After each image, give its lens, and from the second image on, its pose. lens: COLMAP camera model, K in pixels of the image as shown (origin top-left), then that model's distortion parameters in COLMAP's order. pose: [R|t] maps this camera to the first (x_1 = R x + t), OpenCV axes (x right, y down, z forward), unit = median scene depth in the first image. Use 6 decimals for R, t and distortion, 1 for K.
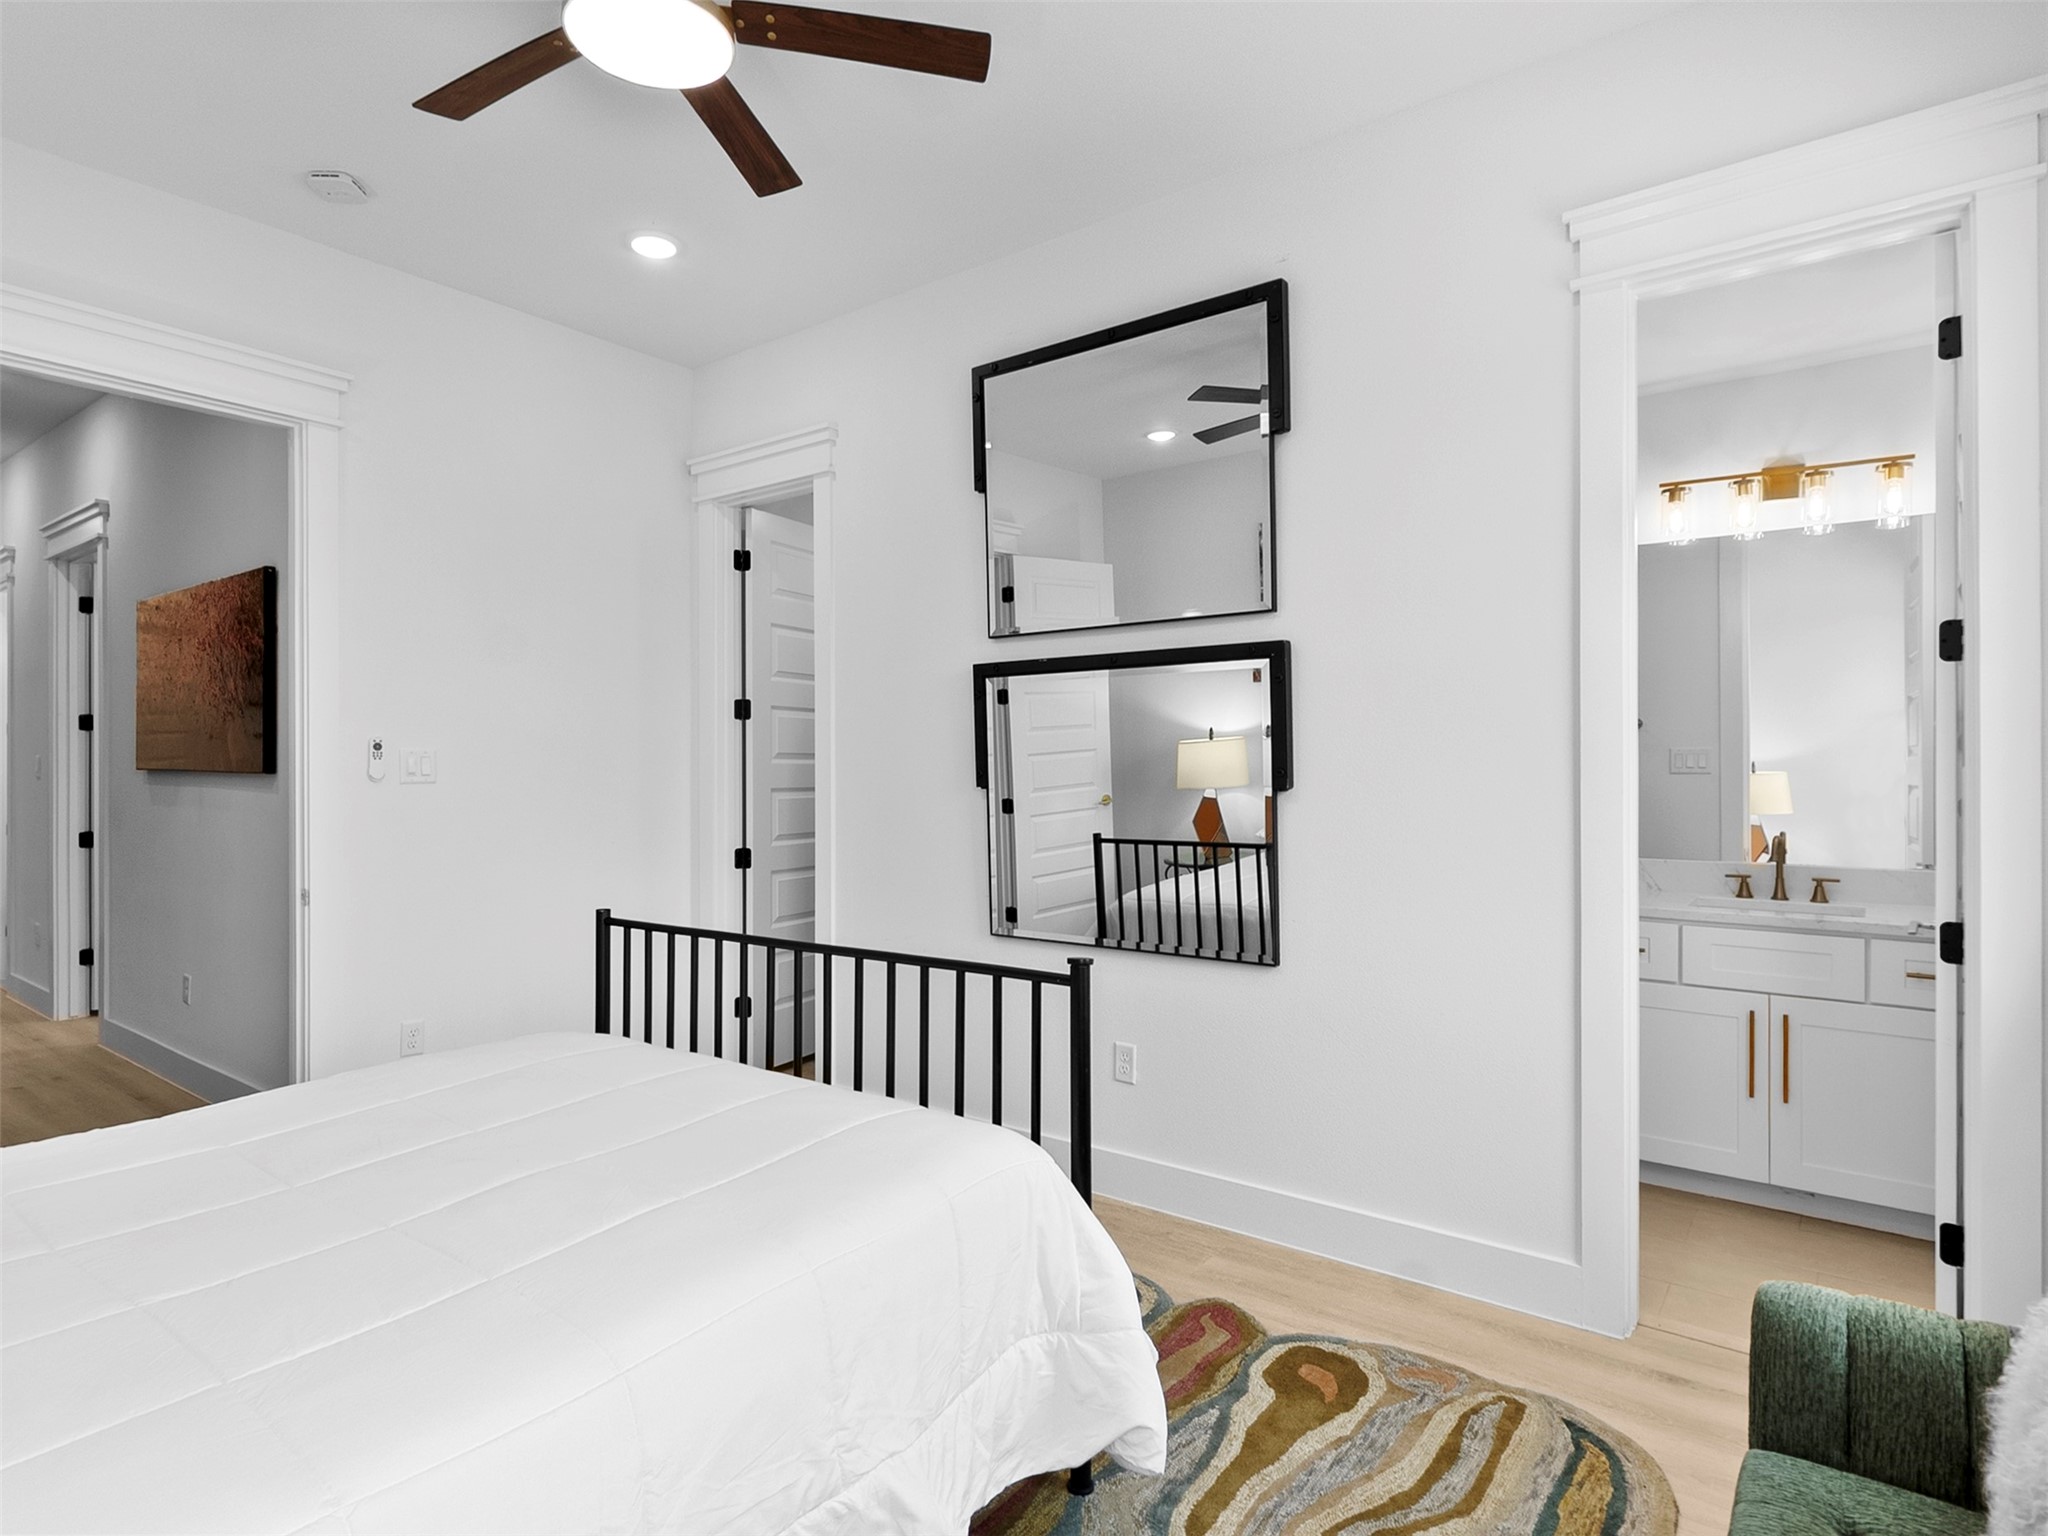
lens RADIAL K [[1114.6, 0, 1025.4], [0, 1114.6, 756.5], [0, 0, 1]] dist [-0.005514, 0.002878]
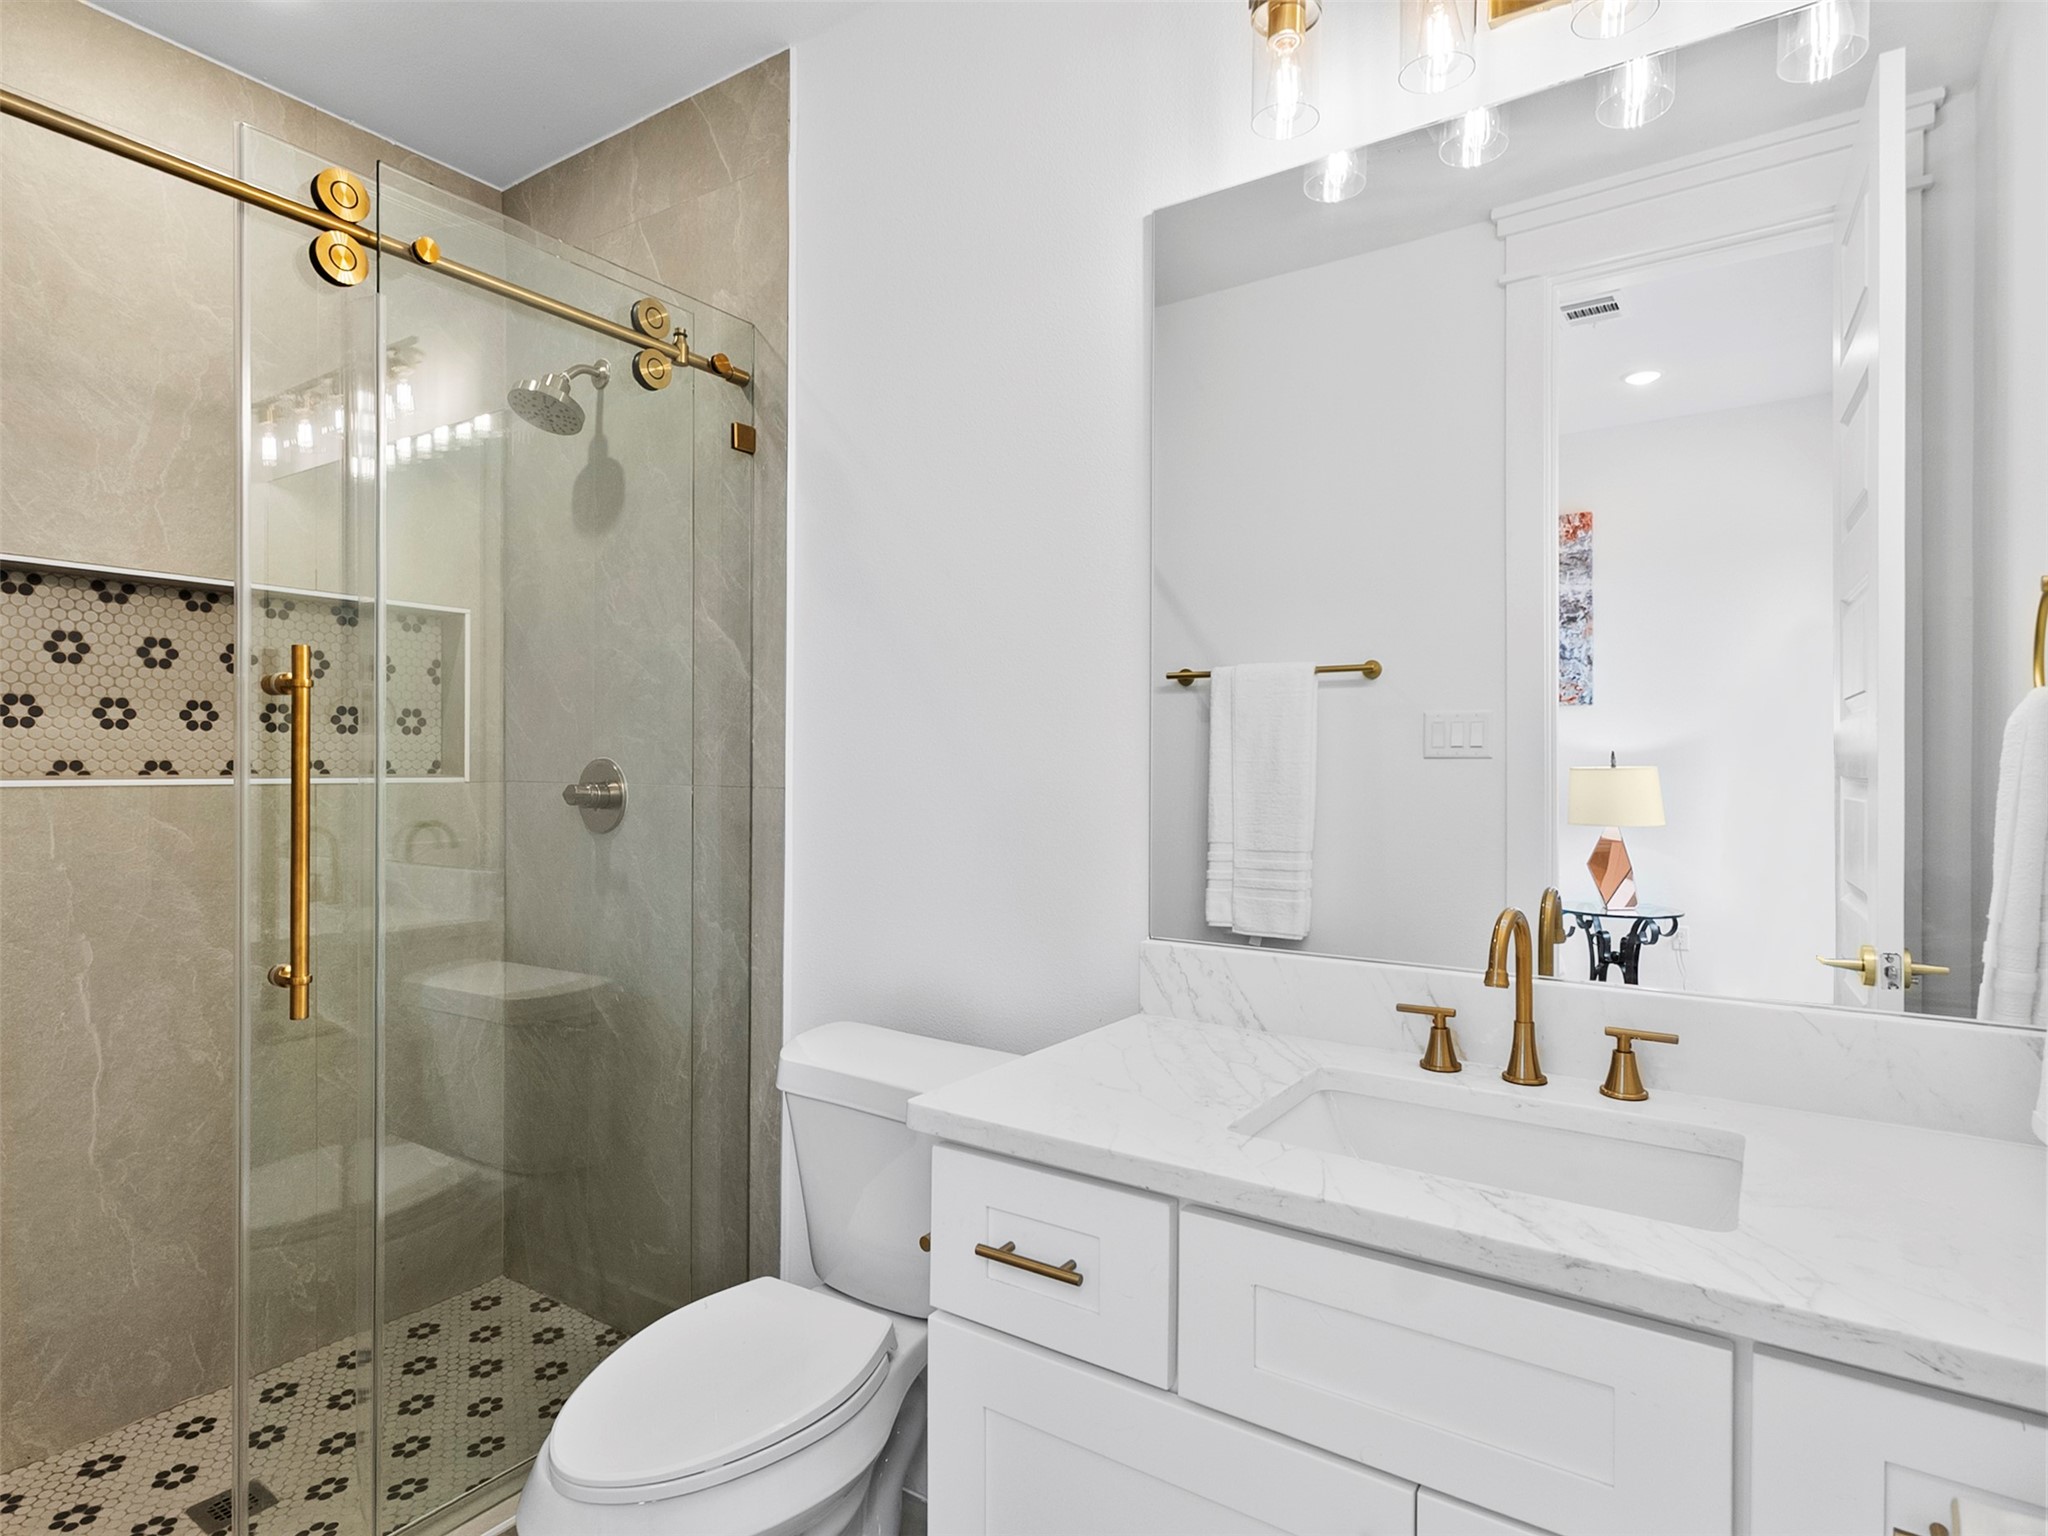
lens RADIAL K [[1114.6, 0, 1025.4], [0, 1114.6, 756.5], [0, 0, 1]] dist [-0.005514, 0.002878]
pose [[0.998678, 0.008756, 0.050658, 0.494751], [-0.008786, 0.999961, 0.000376, 0.022765], [-0.050653, -0.000821, 0.998716, 0.642636]]
